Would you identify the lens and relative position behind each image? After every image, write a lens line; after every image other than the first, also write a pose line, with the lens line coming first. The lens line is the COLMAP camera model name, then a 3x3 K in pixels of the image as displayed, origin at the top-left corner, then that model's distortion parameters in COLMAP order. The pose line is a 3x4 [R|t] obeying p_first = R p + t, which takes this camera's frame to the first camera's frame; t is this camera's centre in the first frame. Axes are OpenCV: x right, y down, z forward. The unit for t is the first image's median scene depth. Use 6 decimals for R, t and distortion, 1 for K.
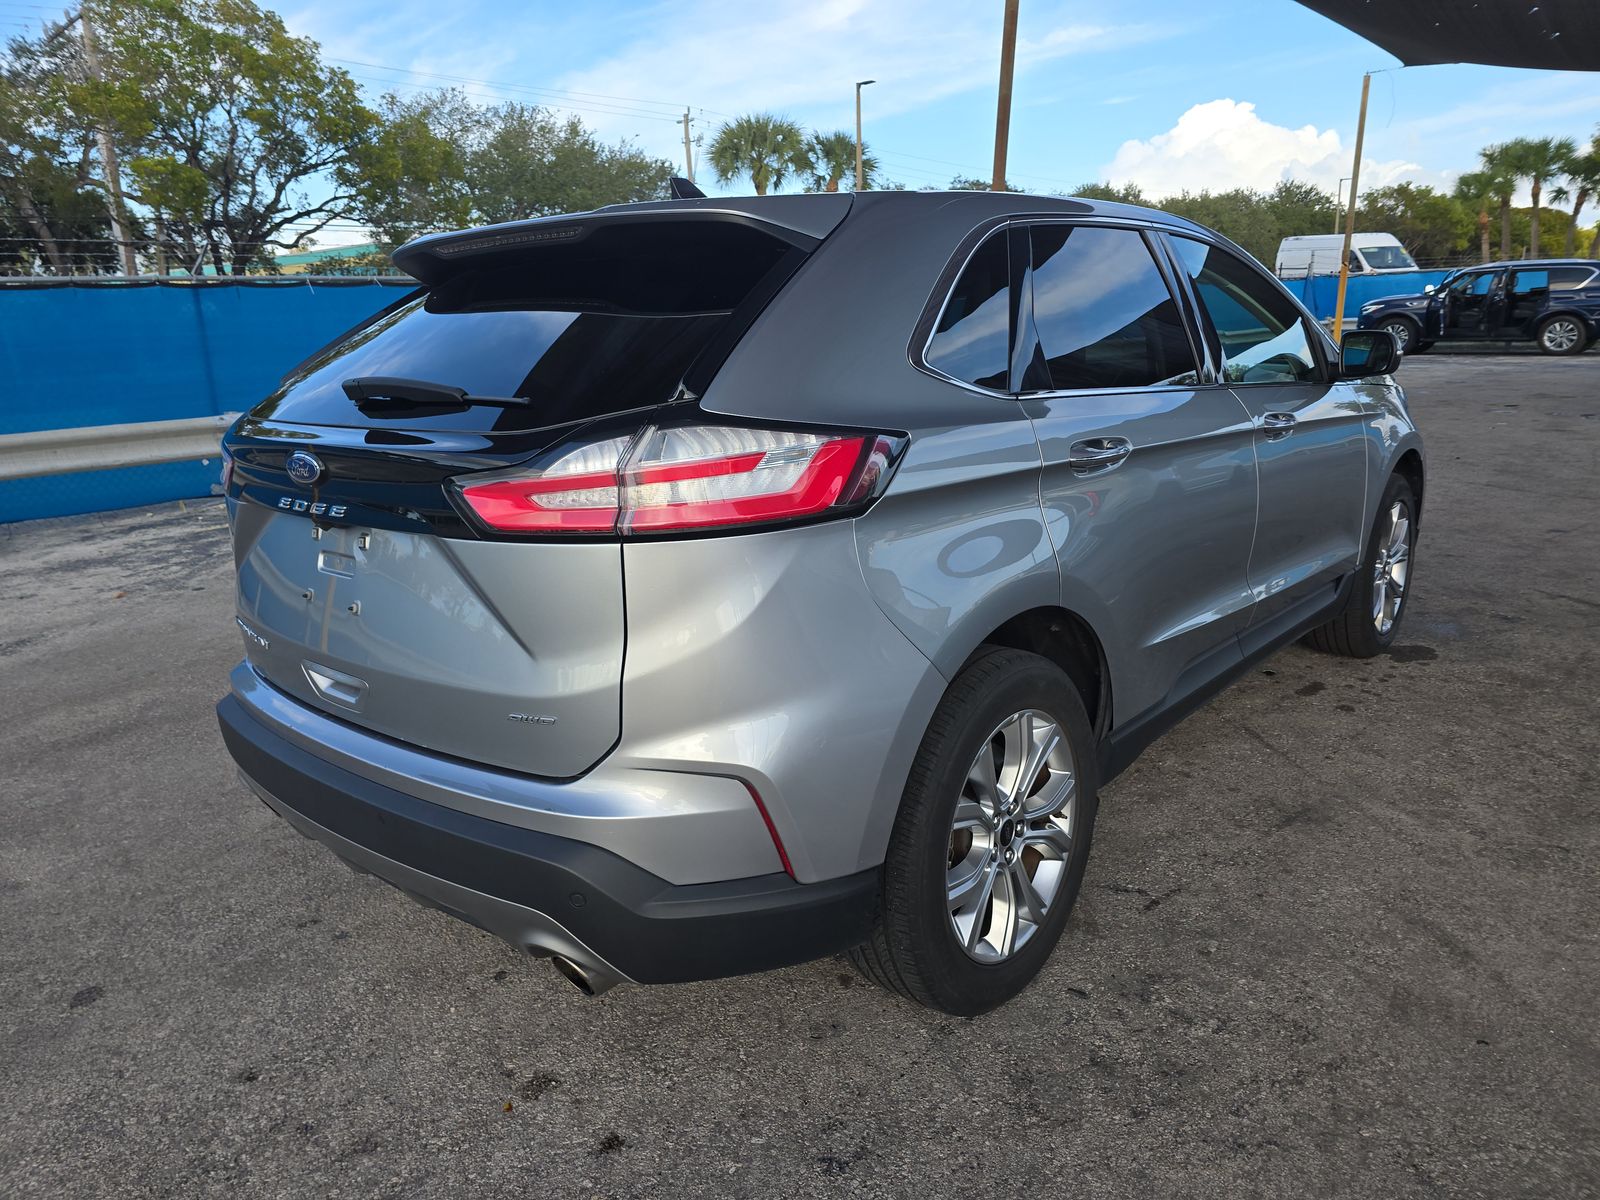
lens RADIAL K [[1072.7, 0, 798.4], [0, 1072.7, 583.5], [0, 0, 1]] dist [0.071088, -0.072512]
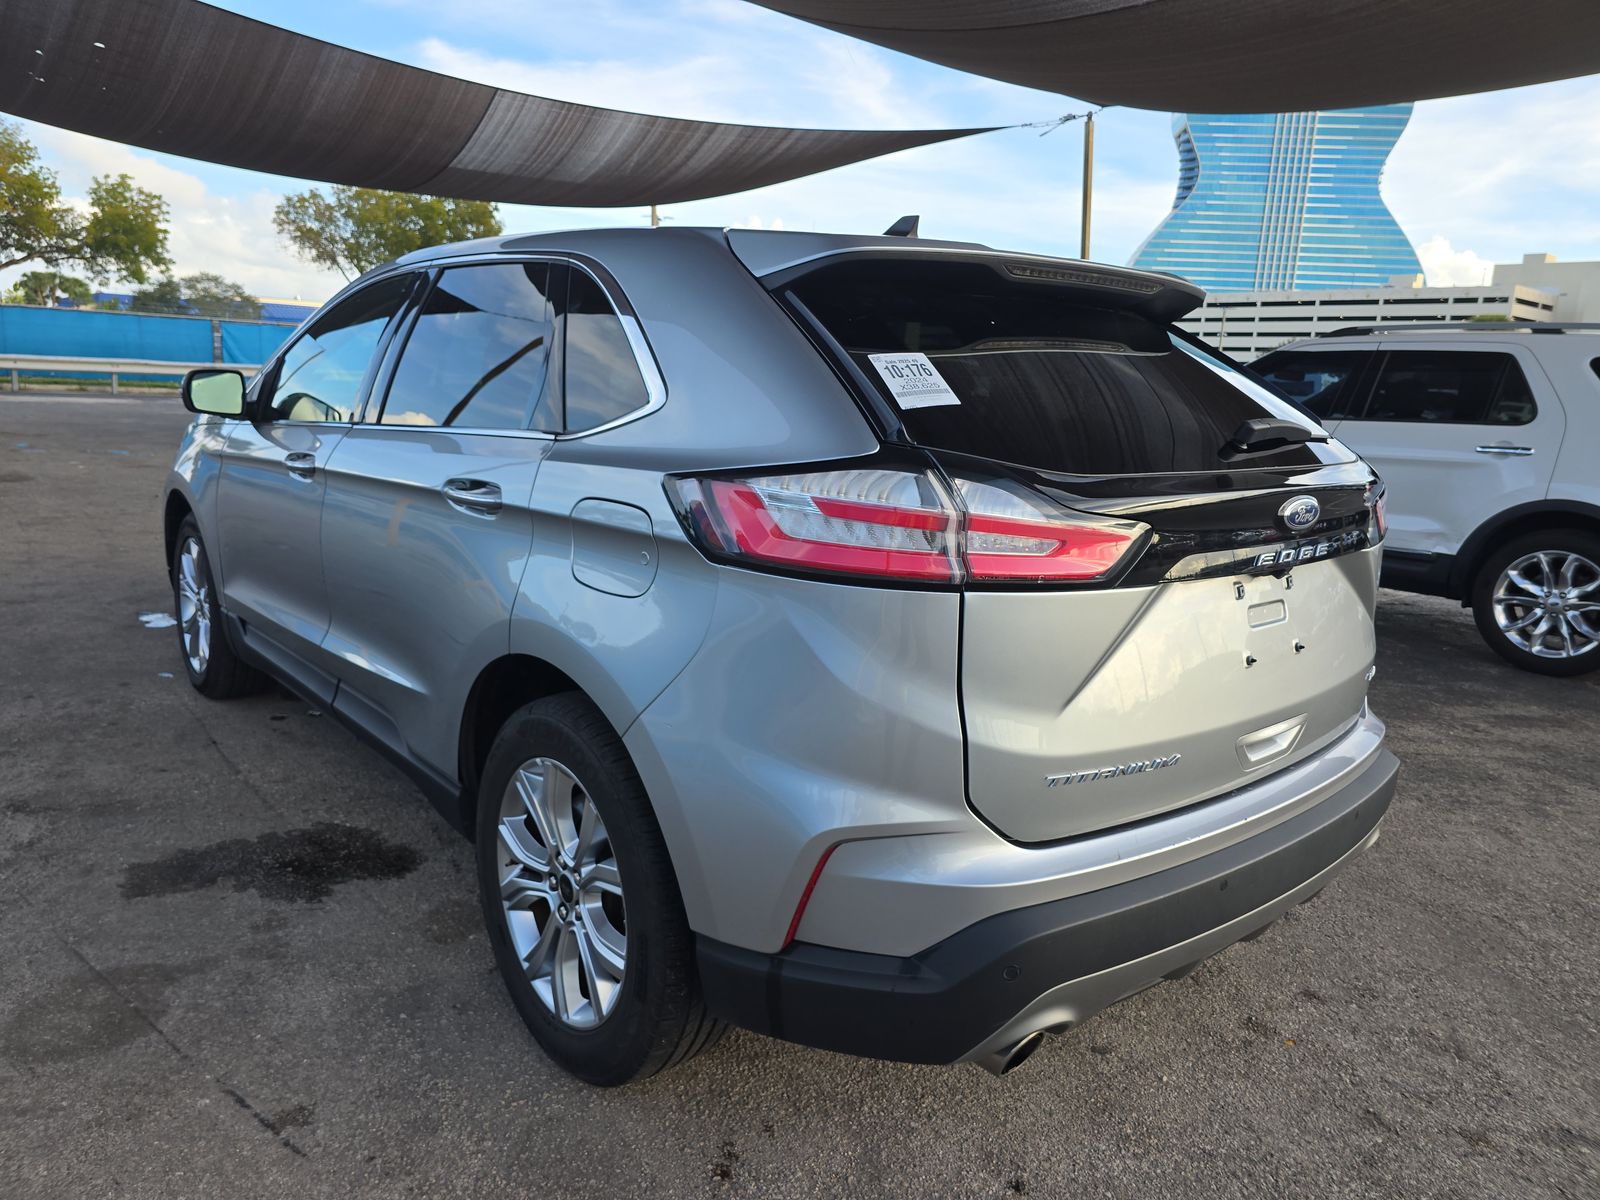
lens RADIAL K [[1093.4, 0, 771.9], [0, 1093.4, 588.1], [0, 0, 1]] dist [0.054879, -0.051265]
pose [[0.150489, -0.153771, 0.976580, -1.368891], [0.186483, 0.974511, 0.124708, -0.231654], [-0.970864, 0.163348, 0.175329, 1.196629]]
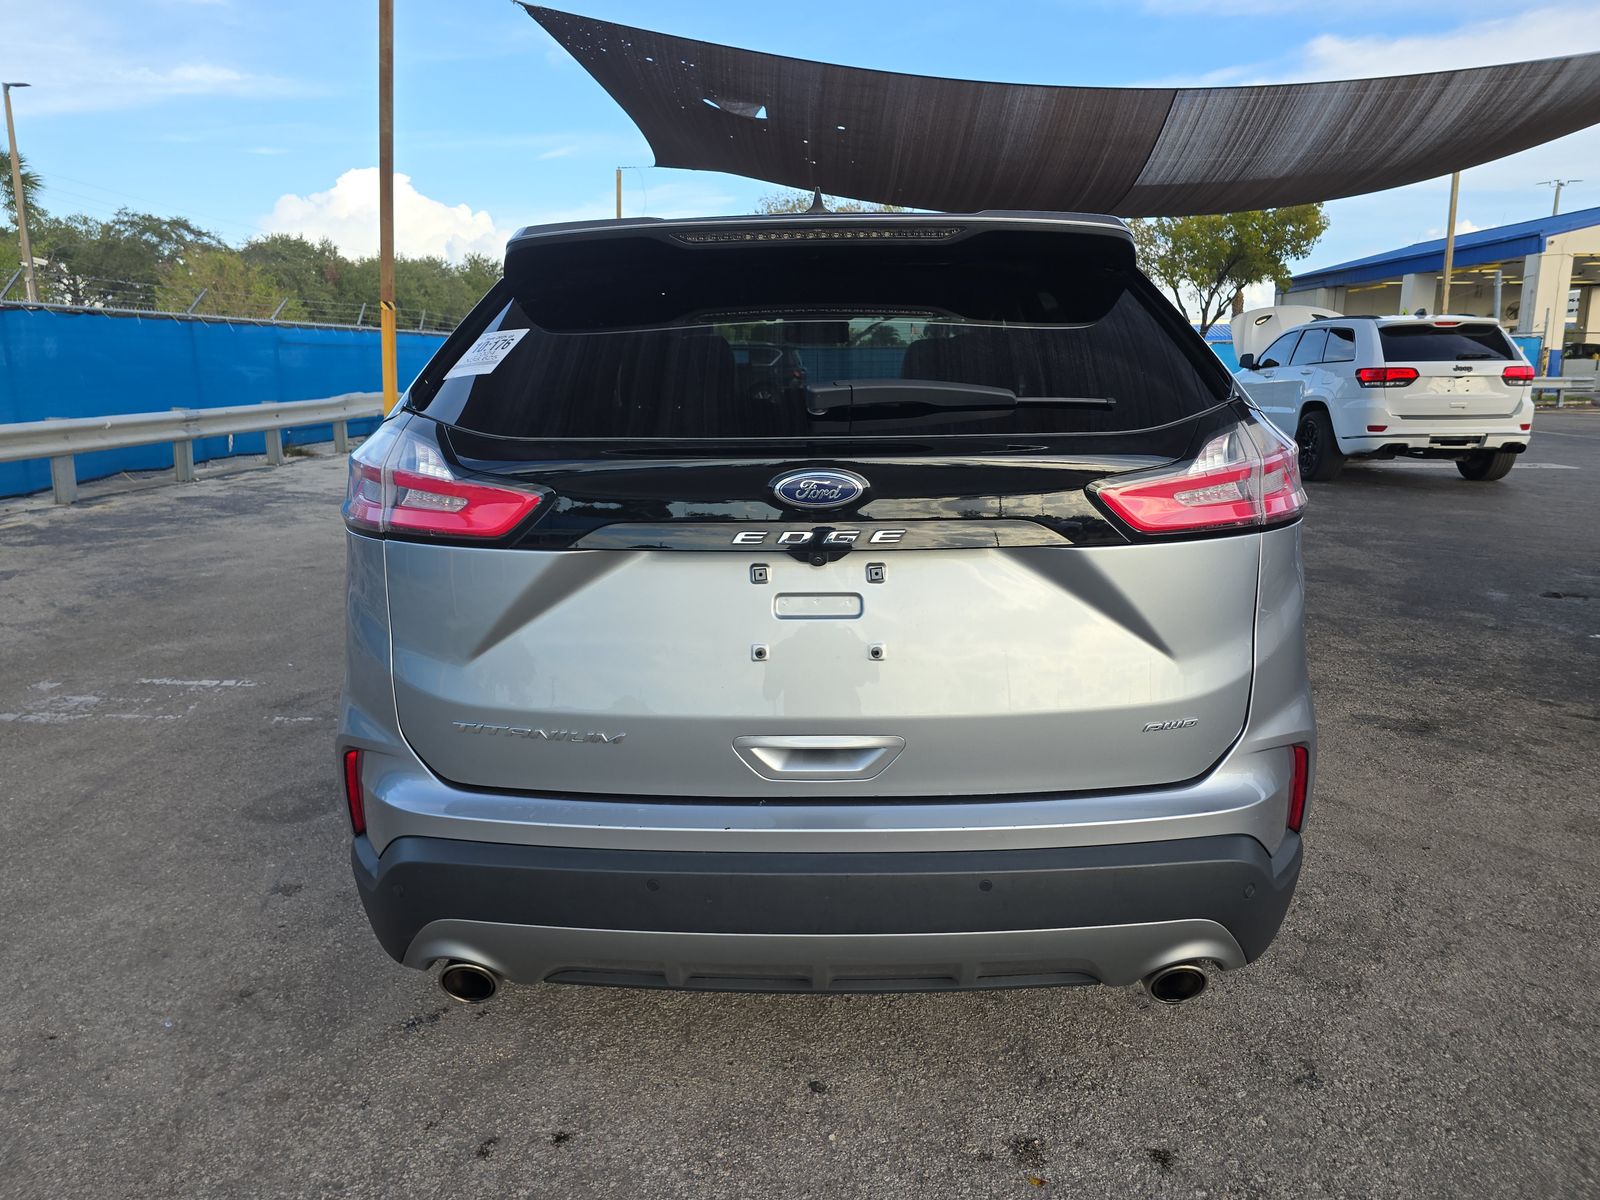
lens RADIAL K [[1072.7, 0, 798.4], [0, 1072.7, 583.5], [0, 0, 1]] dist [0.071088, -0.072512]
pose [[0.767200, -0.096033, 0.634178, -0.904972], [0.129509, 0.991557, -0.006524, -0.030283], [-0.628197, 0.087137, 0.773159, 0.364310]]
